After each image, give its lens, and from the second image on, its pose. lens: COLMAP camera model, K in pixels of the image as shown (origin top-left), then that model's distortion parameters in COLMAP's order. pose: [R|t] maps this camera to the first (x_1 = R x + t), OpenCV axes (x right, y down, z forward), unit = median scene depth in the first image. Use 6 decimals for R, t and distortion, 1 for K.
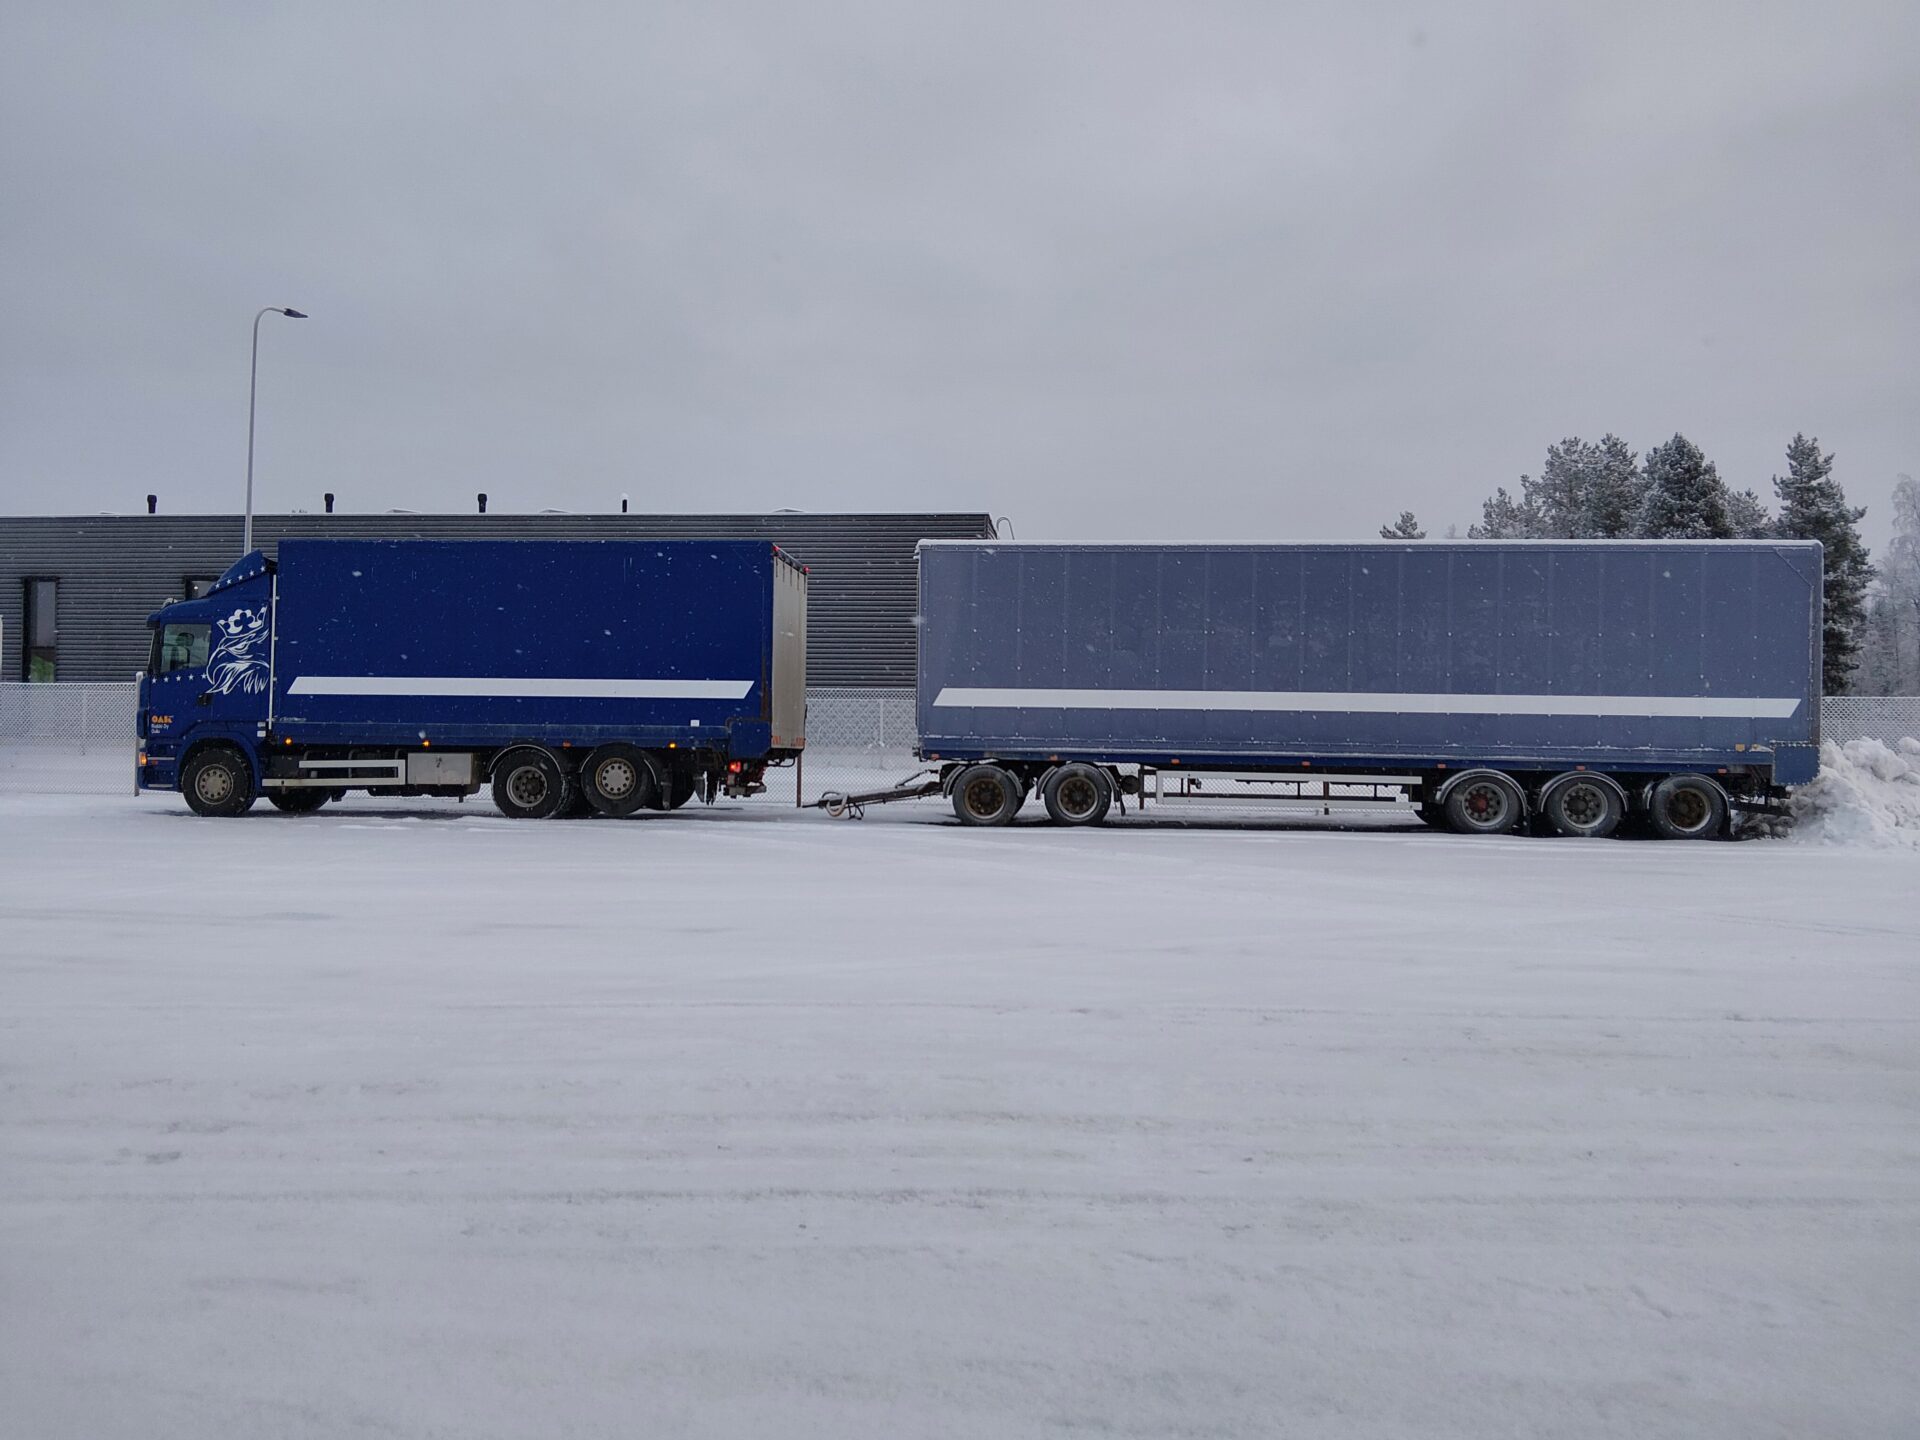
lens RADIAL K [[1453.3, 0, 971.2], [0, 1453.3, 717.4], [0, 0, 1]] dist [0.101185, -0.159660]
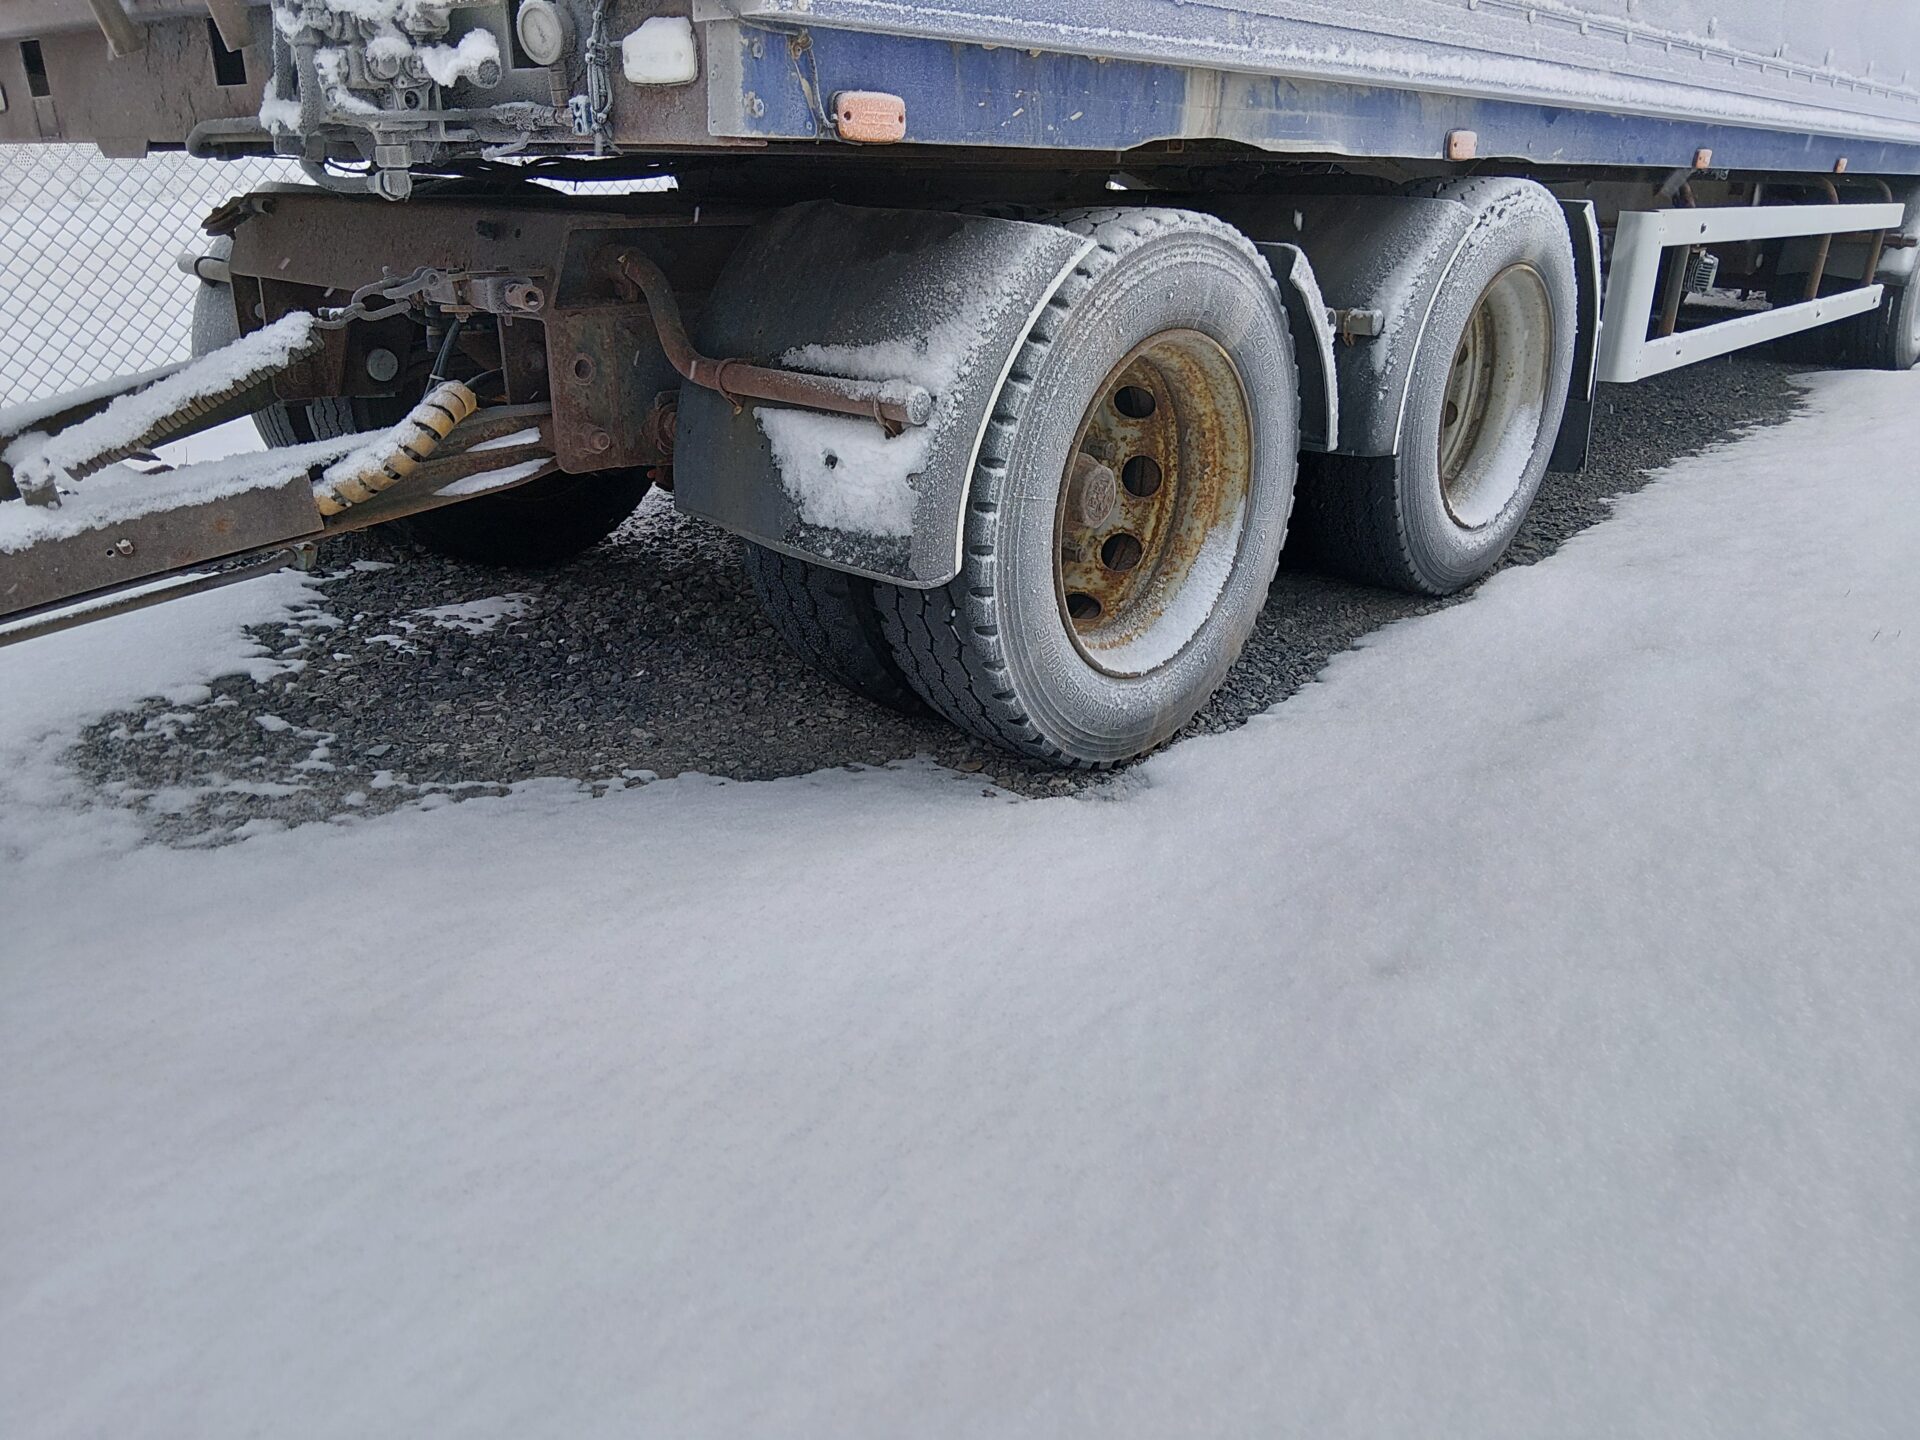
lens RADIAL K [[1453.3, 0, 971.2], [0, 1453.3, 717.4], [0, 0, 1]] dist [0.101185, -0.159660]
pose [[0.577725, -0.294772, 0.761146, -0.092098], [-0.014262, 0.928725, 0.370495, 0.026186], [-0.816107, -0.224900, 0.532344, 0.901990]]
